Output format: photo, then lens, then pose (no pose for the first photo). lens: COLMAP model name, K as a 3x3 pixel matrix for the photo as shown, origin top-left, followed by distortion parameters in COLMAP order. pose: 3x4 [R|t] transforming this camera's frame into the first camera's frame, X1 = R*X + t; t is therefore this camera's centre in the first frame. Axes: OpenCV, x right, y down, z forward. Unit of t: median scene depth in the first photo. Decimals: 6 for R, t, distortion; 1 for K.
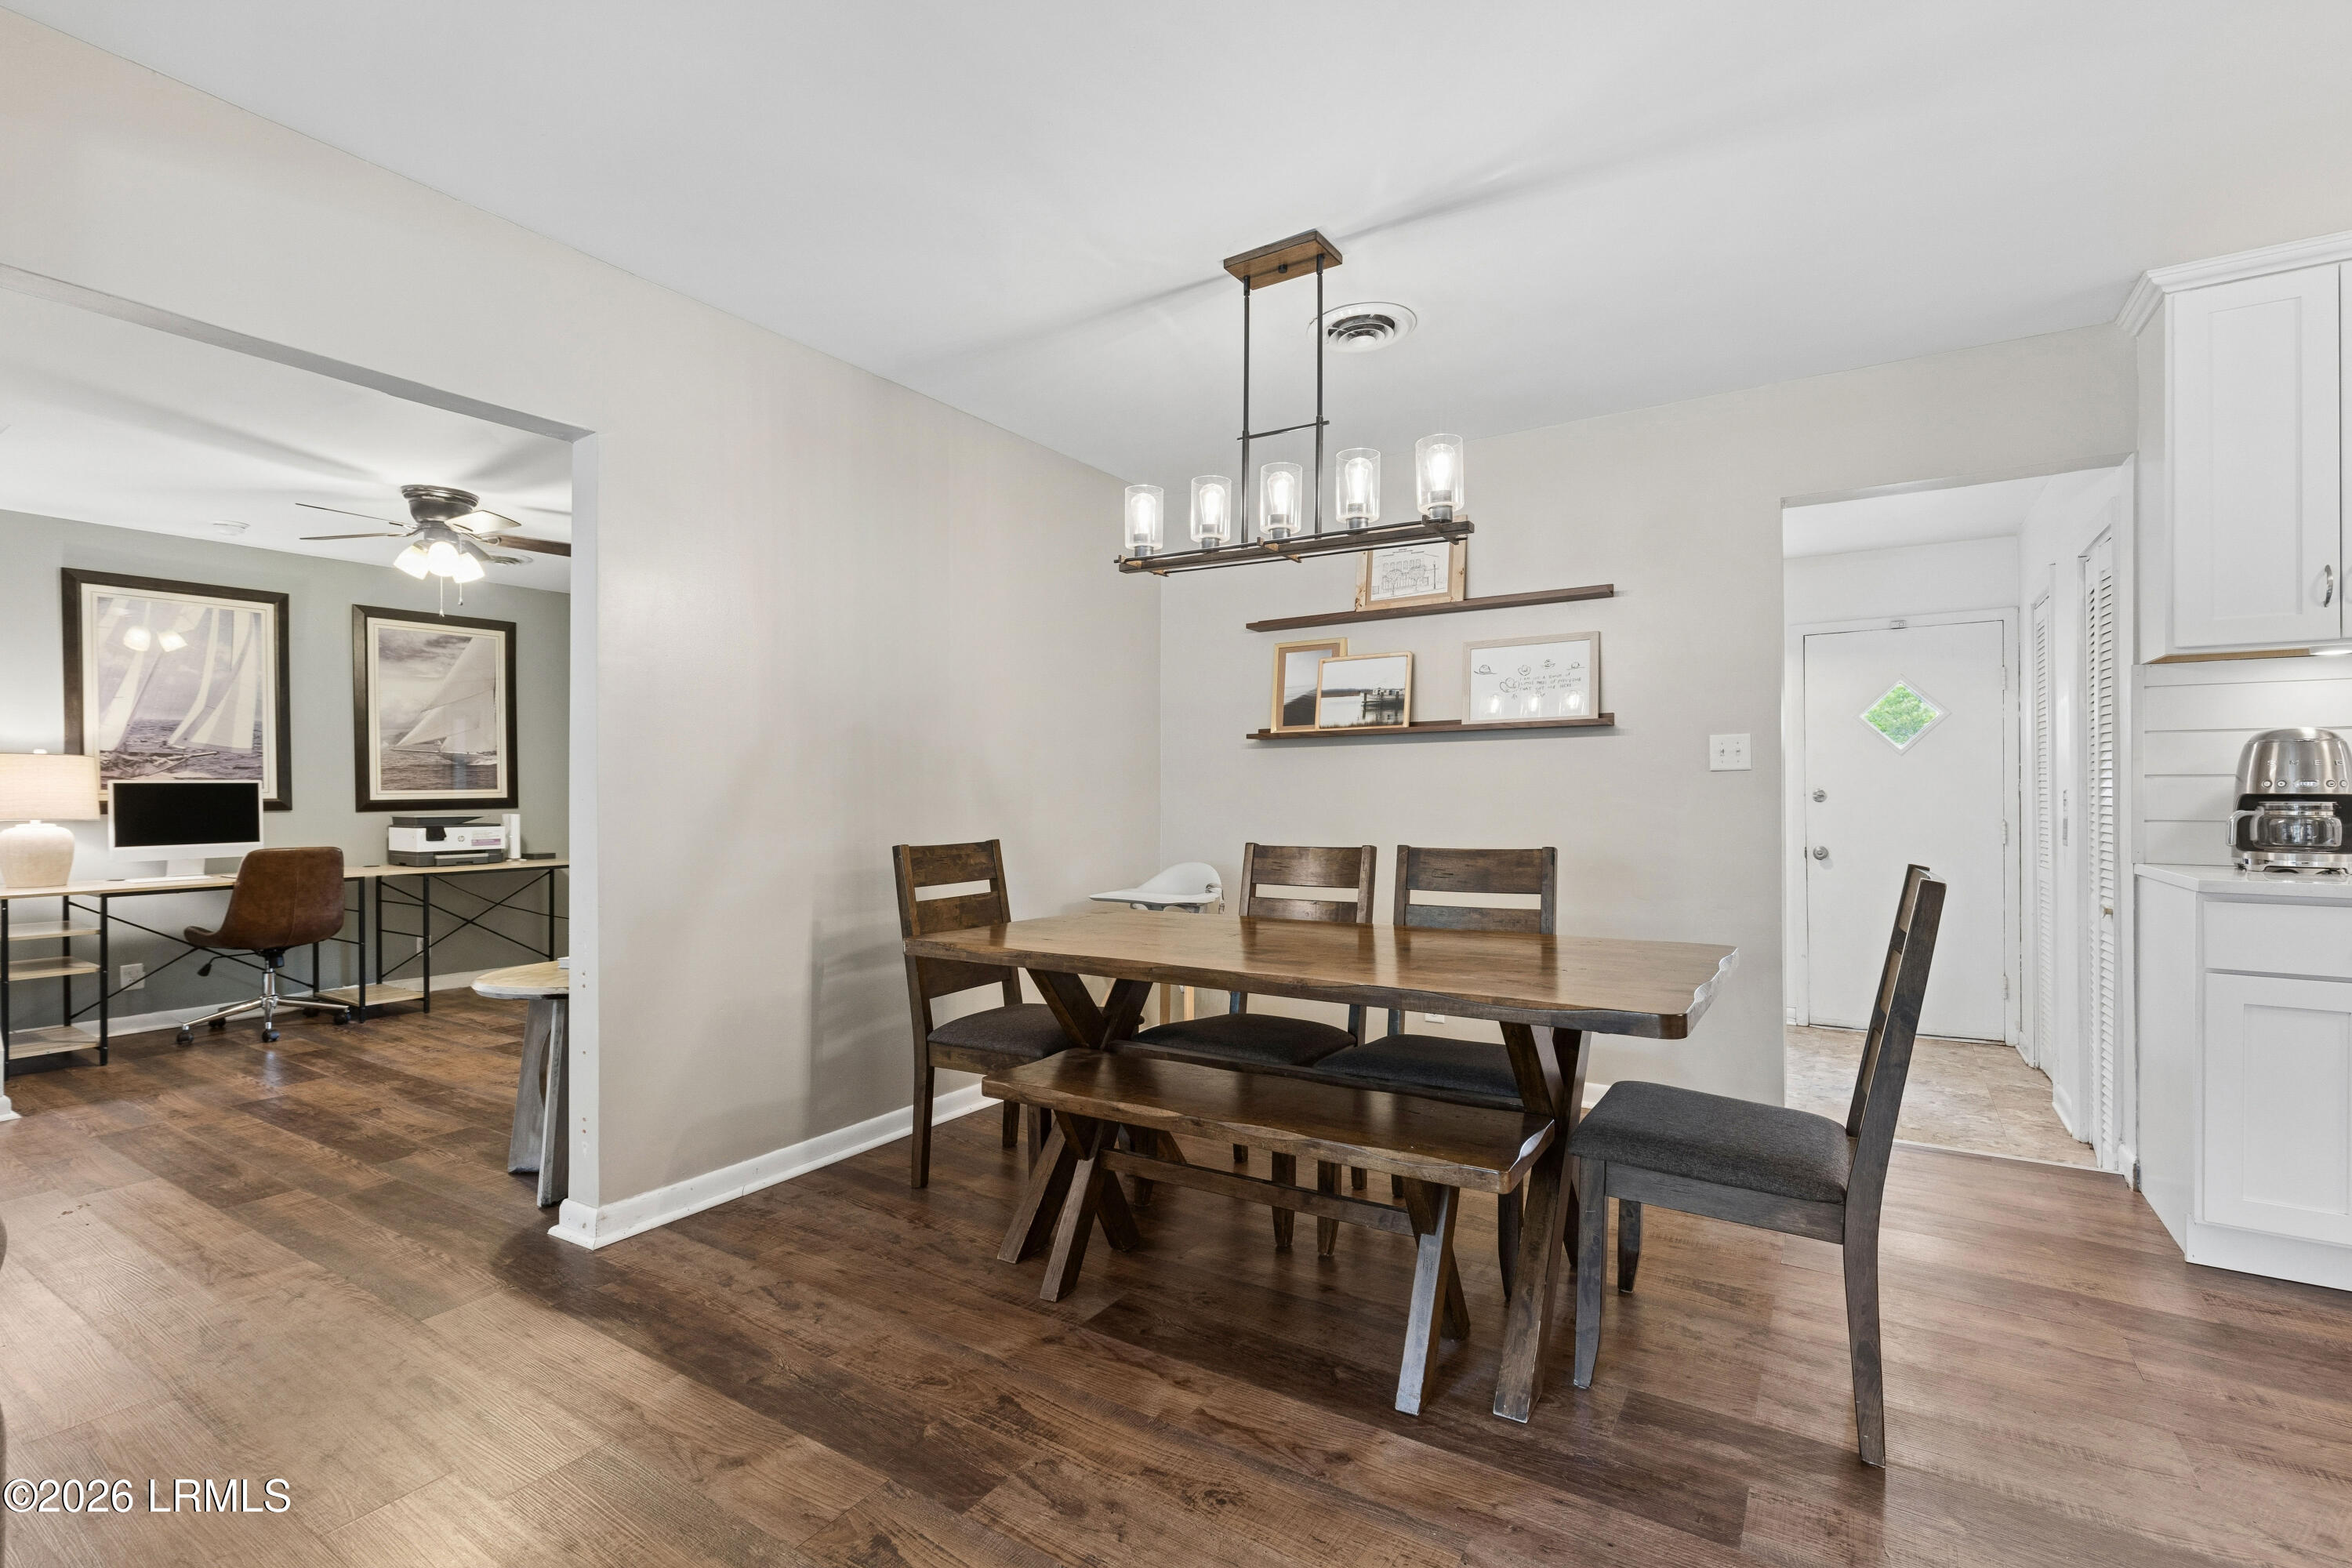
lens RADIAL K [[1063.2, 0, 1193.4], [0, 1063.2, 791.5], [0, 0, 1]] dist [-0.004403, 0.000519]
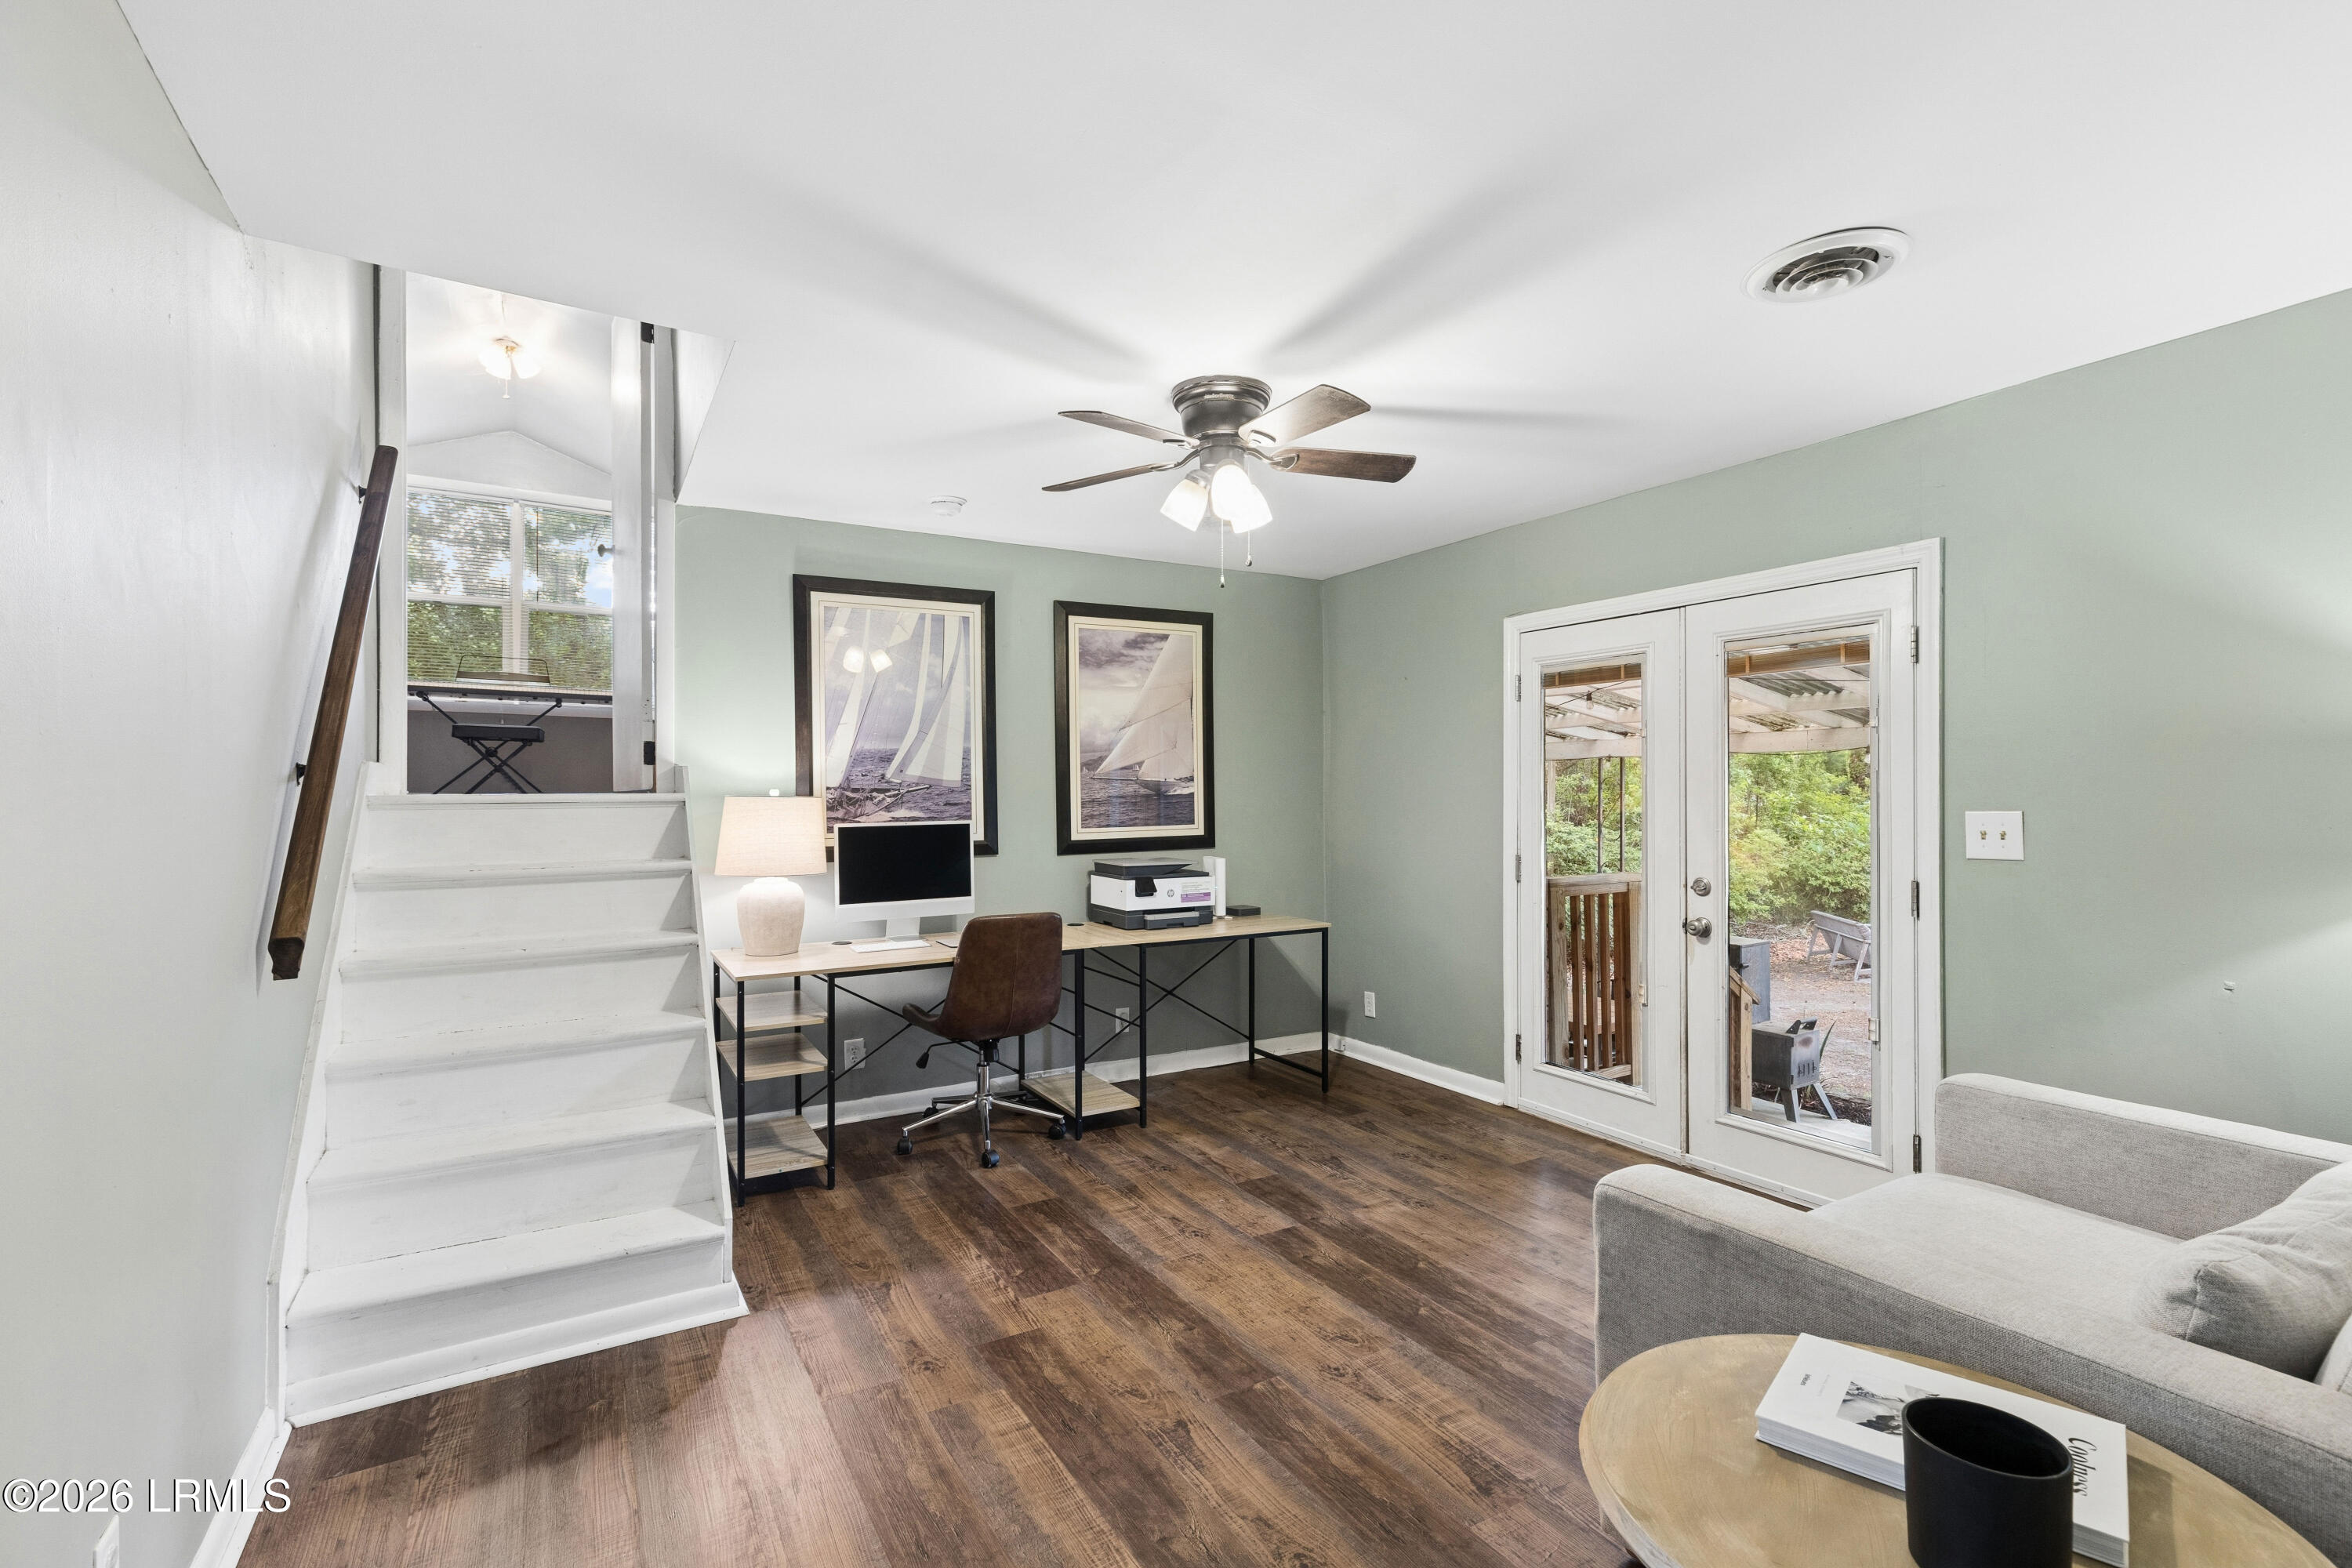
lens RADIAL K [[1063.2, 0, 1168.1], [0, 1063.2, 790.7], [0, 0, 1]] dist [-0.004403, 0.000519]
pose [[0.884059, 0.001868, -0.467372, -0.380948], [-0.000344, 0.999994, 0.003346, -0.037817], [0.467376, -0.002797, 0.884054, 0.363784]]
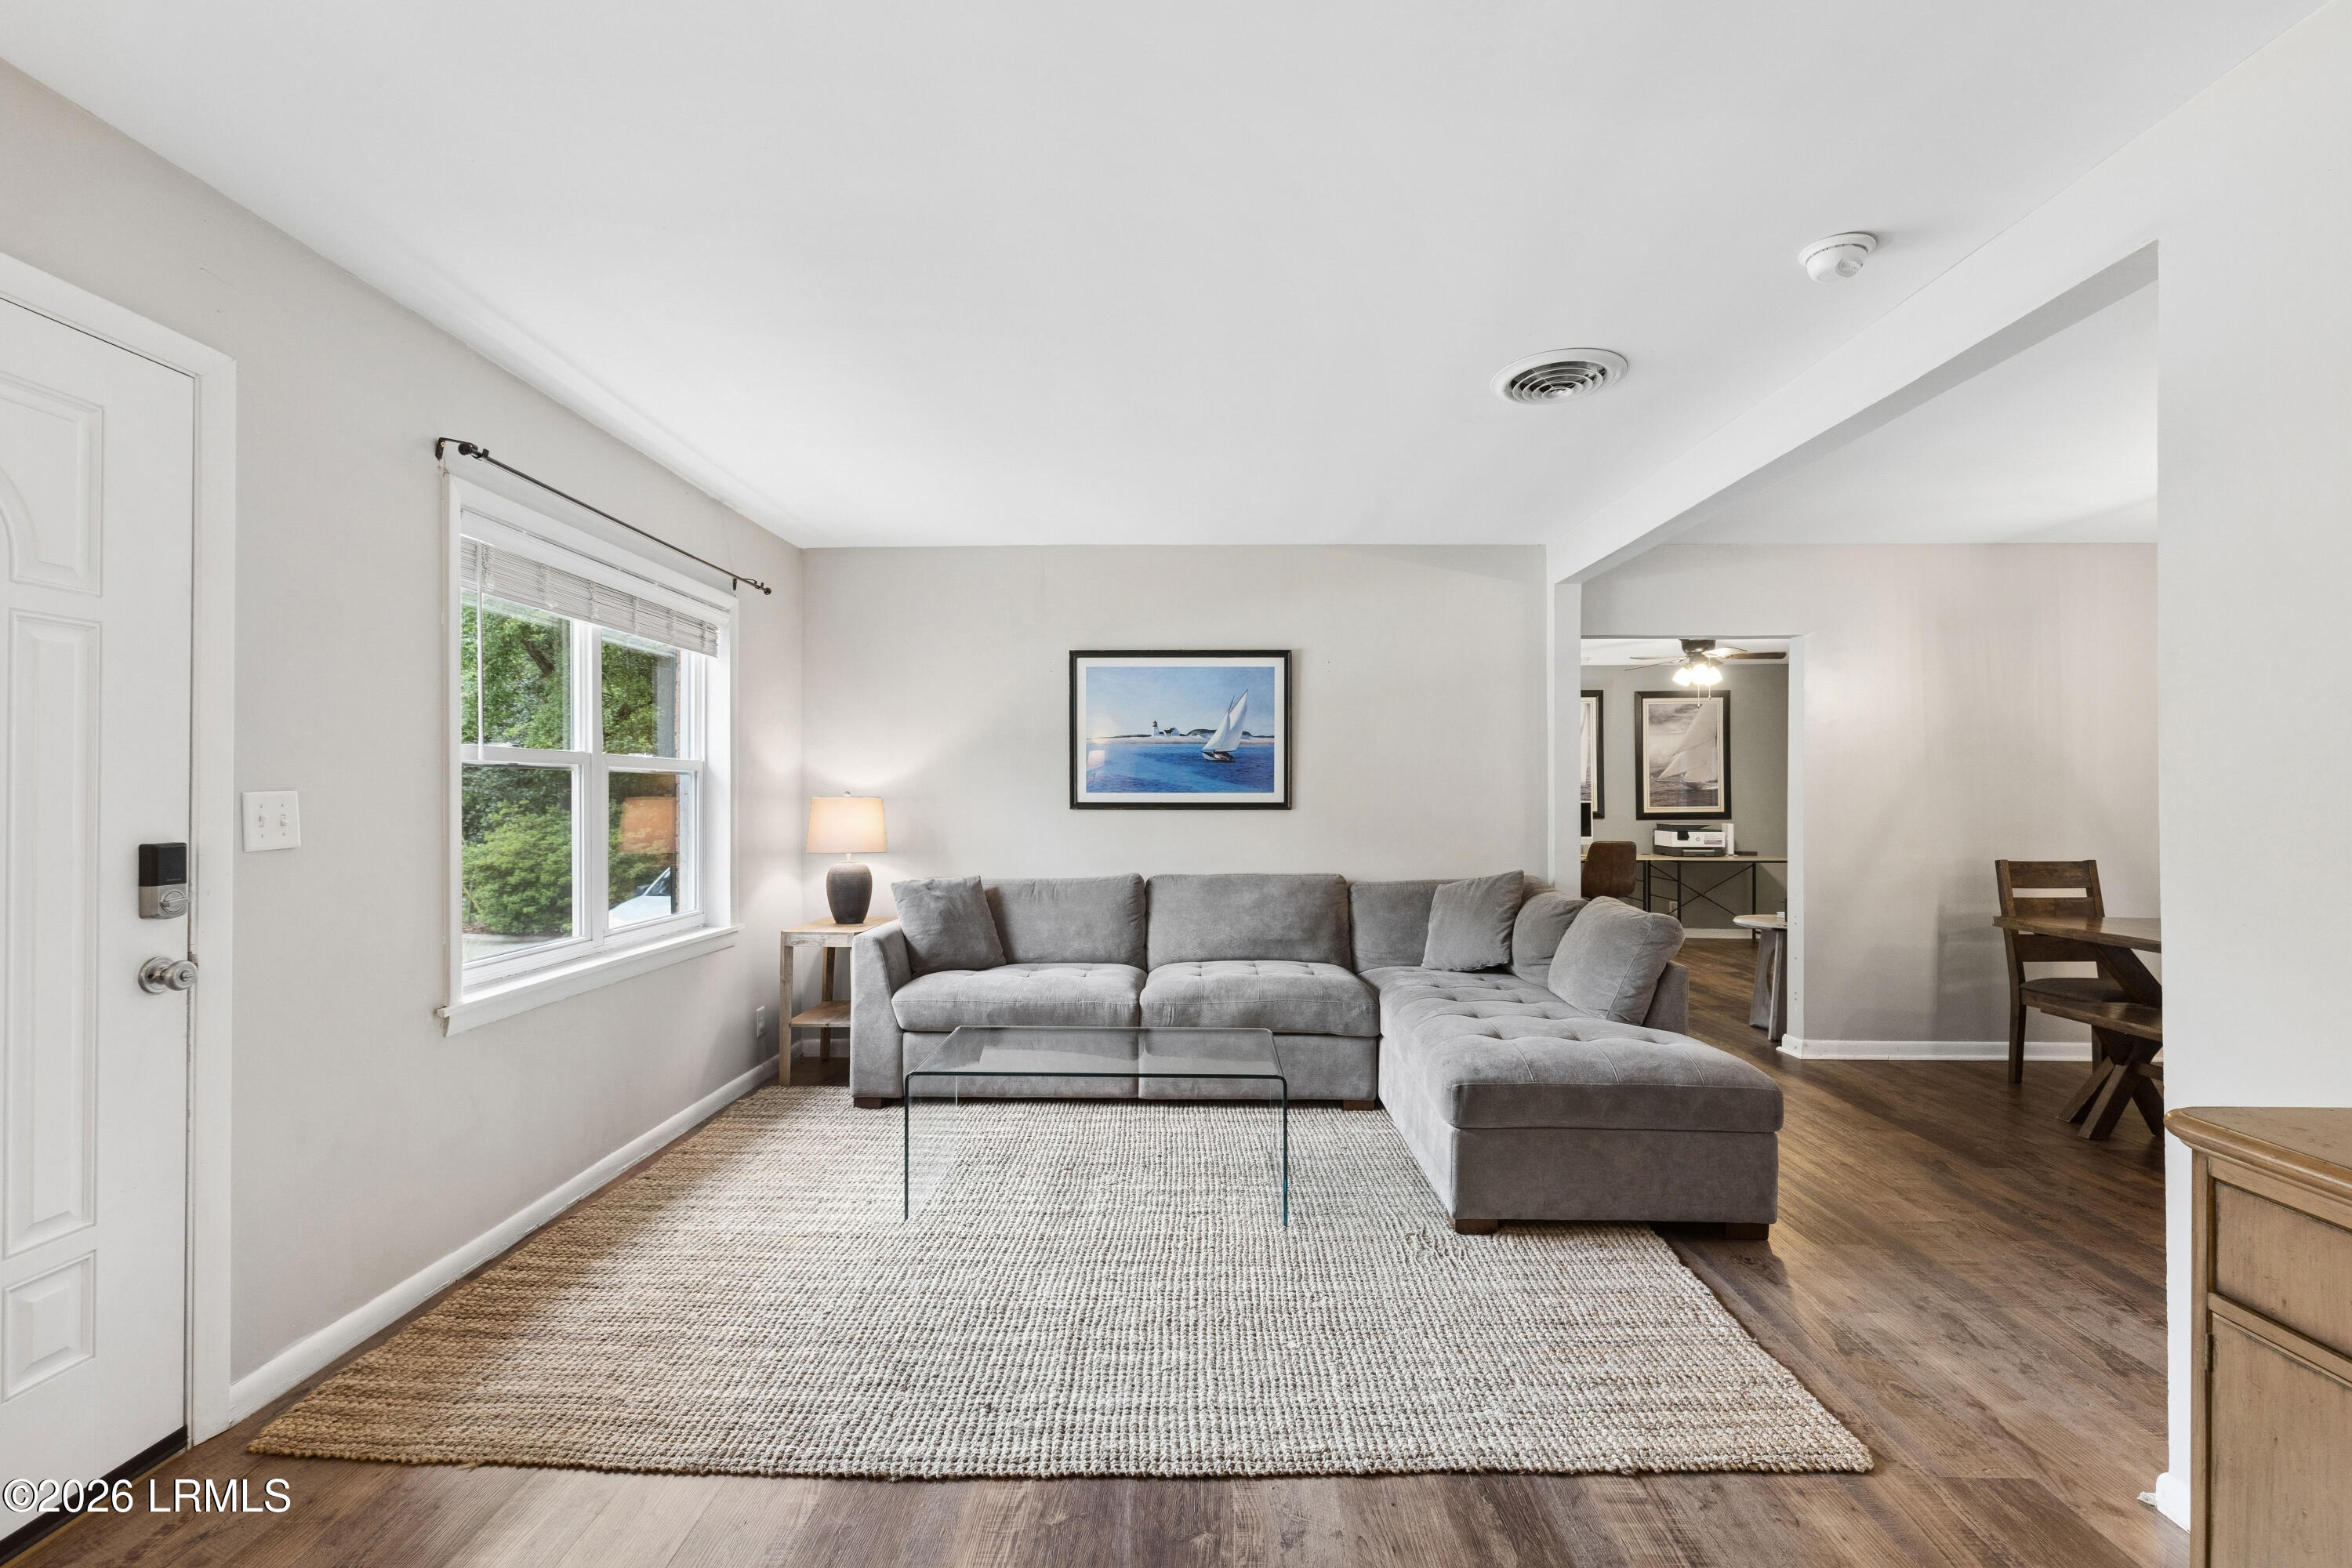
lens RADIAL K [[1063.2, 0, 1169.6], [0, 1063.2, 791.6], [0, 0, 1]] dist [-0.004403, 0.000519]
pose [[0.520680, 0.003431, -0.853745, 0.249801], [-0.001490, 0.999994, 0.003109, -0.031796], [0.853751, -0.000347, 0.520682, -0.509343]]
